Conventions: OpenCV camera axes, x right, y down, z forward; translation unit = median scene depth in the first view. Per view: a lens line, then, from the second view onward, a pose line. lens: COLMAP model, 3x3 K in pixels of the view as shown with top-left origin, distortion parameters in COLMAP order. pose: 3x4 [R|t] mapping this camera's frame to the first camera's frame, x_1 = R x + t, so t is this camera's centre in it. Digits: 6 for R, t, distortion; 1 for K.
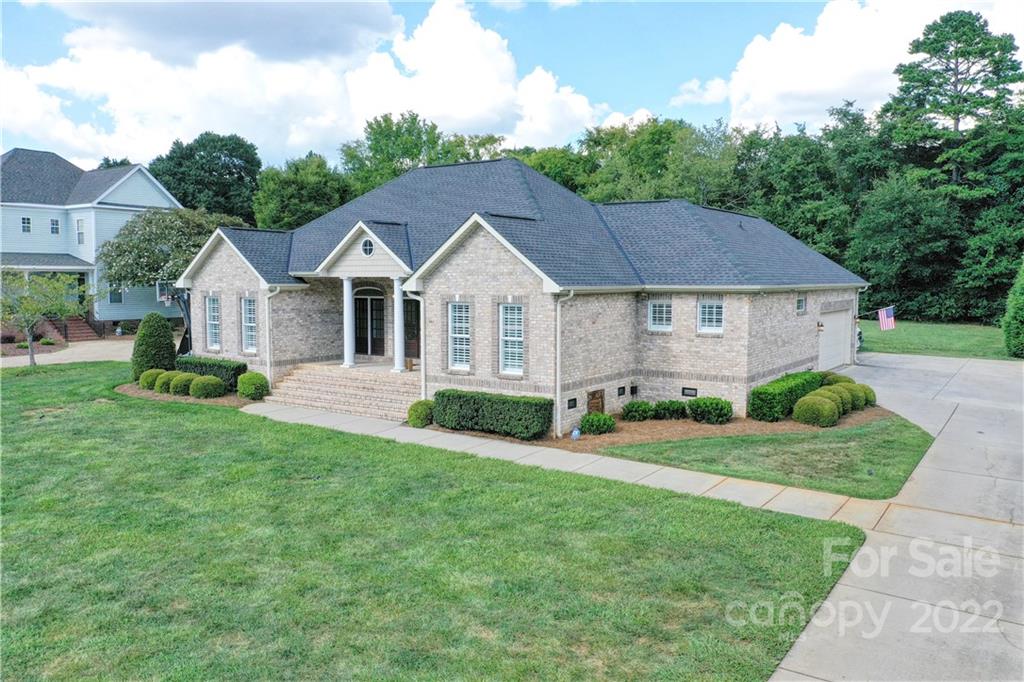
lens RADIAL K [[800.4, 0, 512.0], [0, 800.4, 341.0], [0, 0, 1]] dist [-0.004450, -0.004027]
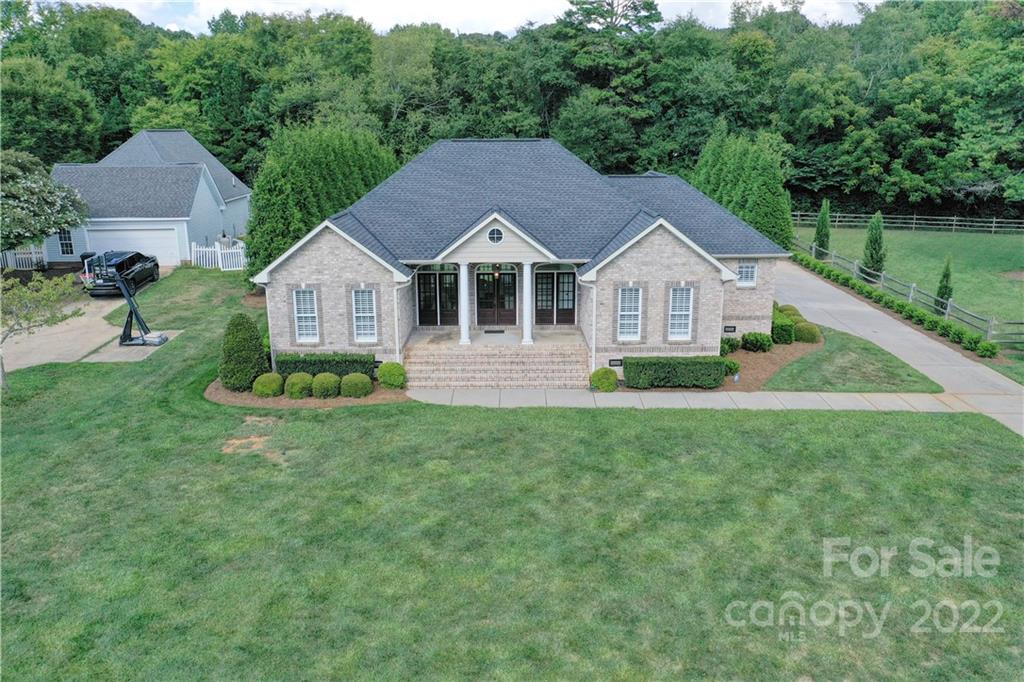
lens RADIAL K [[800.4, 0, 512.0], [0, 800.4, 341.0], [0, 0, 1]] dist [-0.004450, -0.004027]
pose [[0.821640, -0.148043, 0.550447, -0.784984], [0.051149, 0.980937, 0.187474, -0.179505], [-0.567708, -0.125881, 0.813549, 0.076929]]
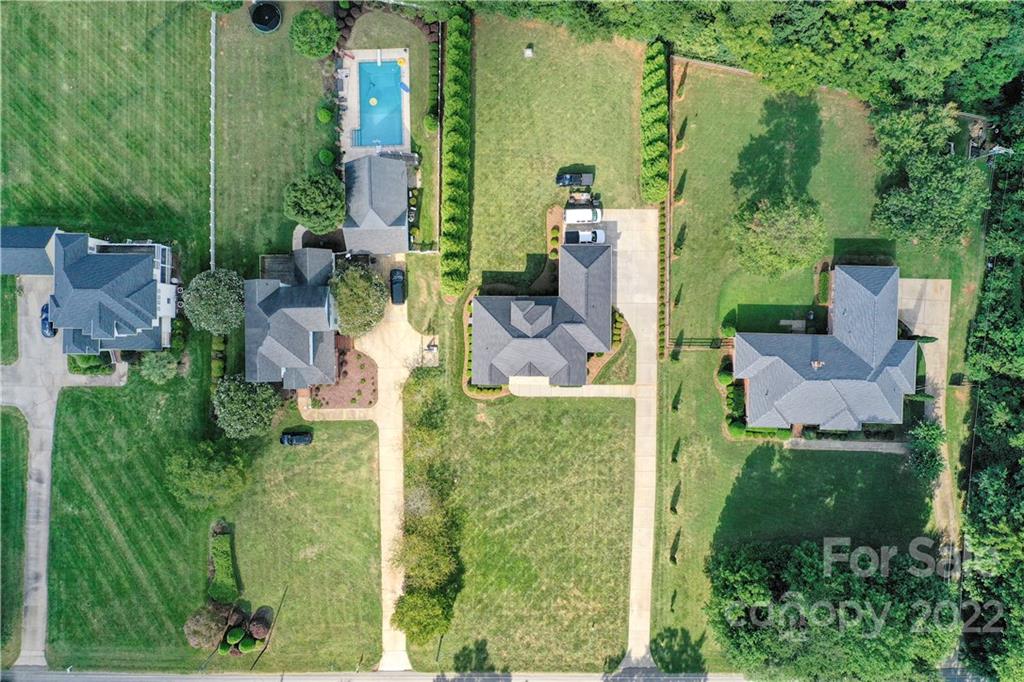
lens RADIAL K [[800.4, 0, 512.0], [0, 800.4, 341.0], [0, 0, 1]] dist [-0.004450, -0.004027]
pose [[0.828642, -0.559581, -0.014882, -0.092753], [0.061403, 0.064439, 0.996031, -4.532496], [-0.556400, -0.826267, 0.087757, 0.812154]]
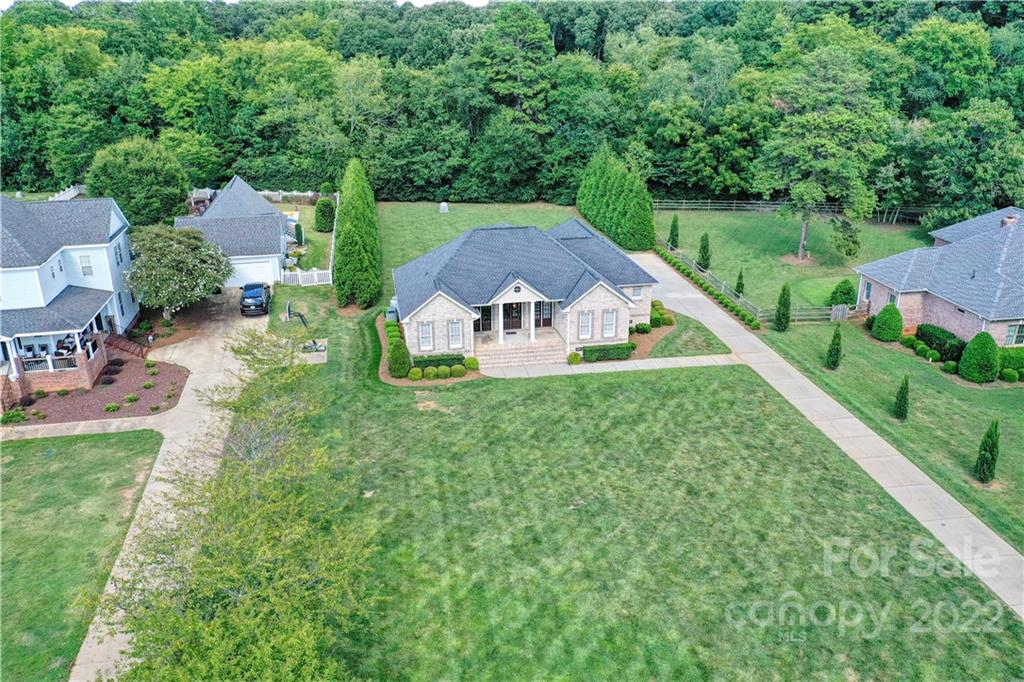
lens RADIAL K [[800.4, 0, 512.0], [0, 800.4, 341.0], [0, 0, 1]] dist [-0.004450, -0.004027]
pose [[0.708727, -0.259057, 0.656197, -1.646469], [0.062668, 0.949581, 0.307195, -0.649988], [-0.702693, -0.176595, 0.689229, -0.507420]]
